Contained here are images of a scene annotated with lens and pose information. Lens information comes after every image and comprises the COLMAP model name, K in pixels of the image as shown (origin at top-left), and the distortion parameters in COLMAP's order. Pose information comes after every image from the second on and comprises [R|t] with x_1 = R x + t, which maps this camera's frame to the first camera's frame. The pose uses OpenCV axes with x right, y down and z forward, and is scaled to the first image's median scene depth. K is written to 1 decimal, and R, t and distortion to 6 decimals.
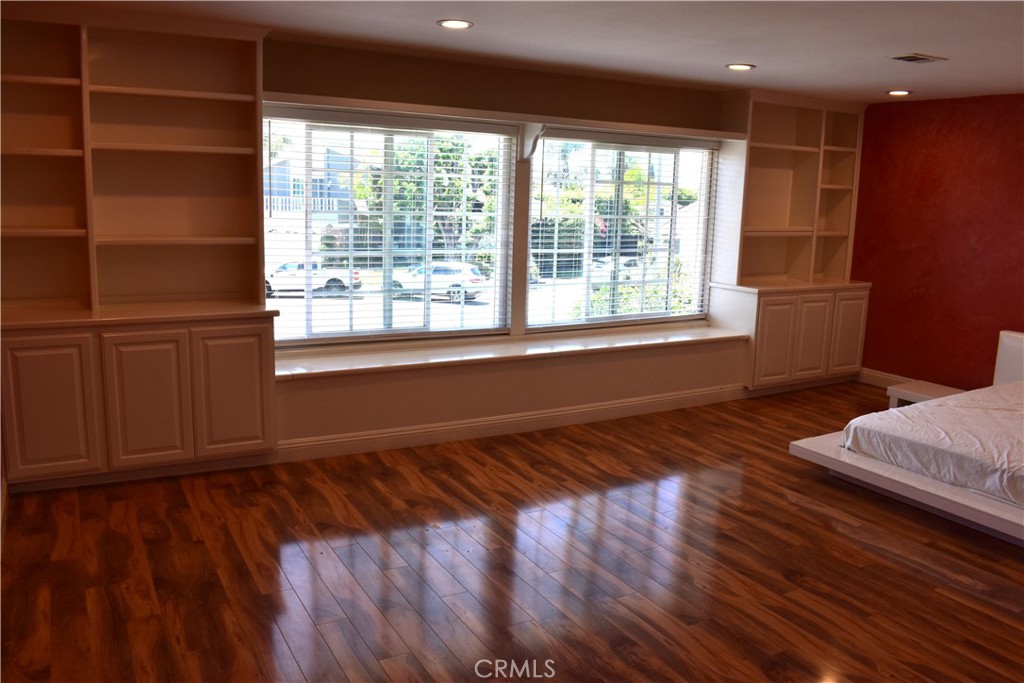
lens RADIAL K [[794.8, 0, 518.2], [0, 794.8, 338.5], [0, 0, 1]] dist [-0.086799, 0.003720]
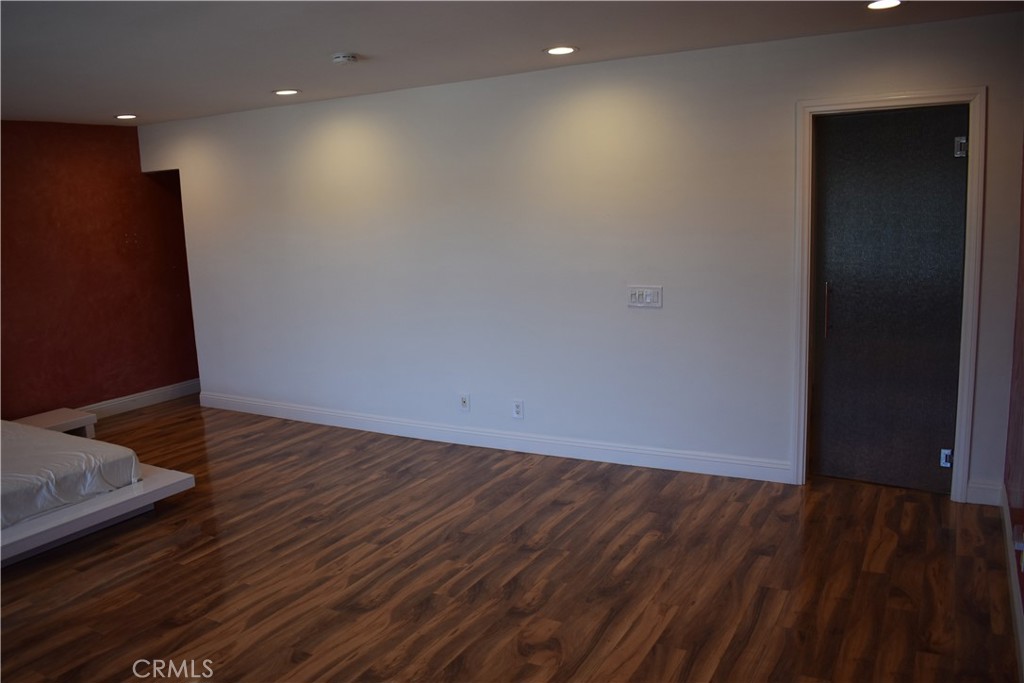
lens RADIAL K [[794.8, 0, 515.4], [0, 794.8, 350.0], [0, 0, 1]] dist [-0.086799, 0.003720]
pose [[-0.511542, -0.159771, 0.844273, -0.371746], [0.180114, 0.940795, 0.287167, -0.124683], [-0.840169, 0.298963, -0.452480, 0.614240]]
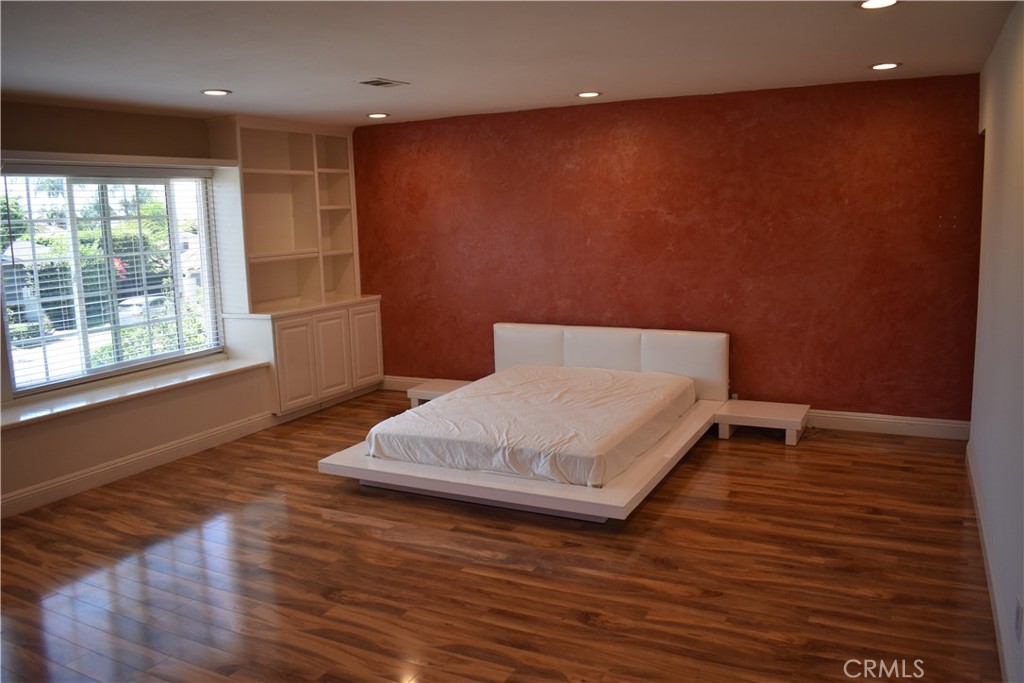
lens RADIAL K [[794.8, 0, 508.3], [0, 794.8, 339.5], [0, 0, 1]] dist [-0.086799, 0.003720]
pose [[0.843166, -0.134823, 0.520474, 0.039137], [0.150641, 0.988515, 0.012025, 0.001821], [-0.516118, 0.068266, 0.853793, -0.002333]]
